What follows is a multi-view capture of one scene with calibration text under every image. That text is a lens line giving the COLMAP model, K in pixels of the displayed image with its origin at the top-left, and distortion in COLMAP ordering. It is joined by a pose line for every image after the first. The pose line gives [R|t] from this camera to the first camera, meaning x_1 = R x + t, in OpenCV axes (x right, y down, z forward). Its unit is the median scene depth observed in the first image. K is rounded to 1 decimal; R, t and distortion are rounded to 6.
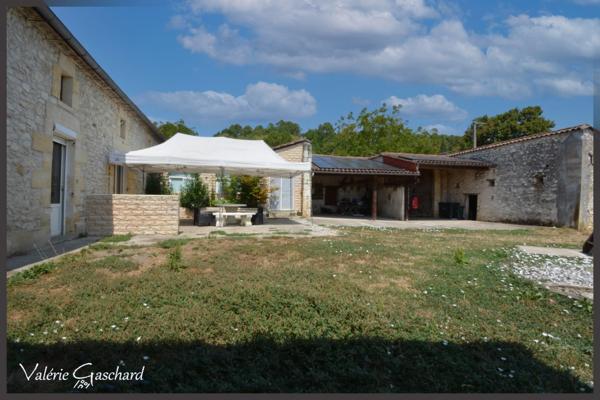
lens RADIAL K [[264.2, 0, 297.9], [0, 264.2, 199.7], [0, 0, 1]] dist [0.010075, -0.020324]
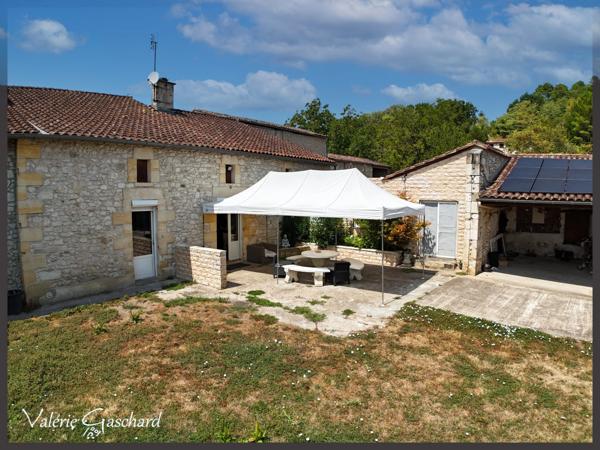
lens RADIAL K [[368.7, 0, 301.5], [0, 368.7, 227.6], [0, 0, 1]] dist [-0.180986, 0.014439]
pose [[0.627357, 0.063986, -0.776098, 0.429344], [0.009803, 0.995891, 0.090032, -0.119649], [0.778670, -0.064090, 0.624152, 0.196952]]
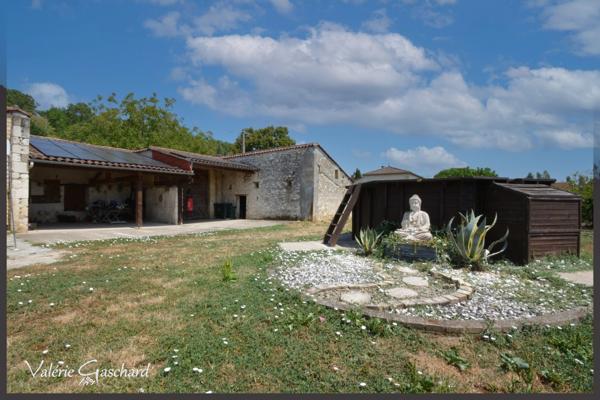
lens RADIAL K [[264.2, 0, 300.0], [0, 264.2, 198.5], [0, 0, 1]] dist [0.010075, -0.020324]
pose [[0.699769, -0.009621, 0.714304, 0.060847], [0.015834, 0.999873, -0.002044, -0.000857], [-0.714193, 0.012740, 0.699832, 0.086079]]
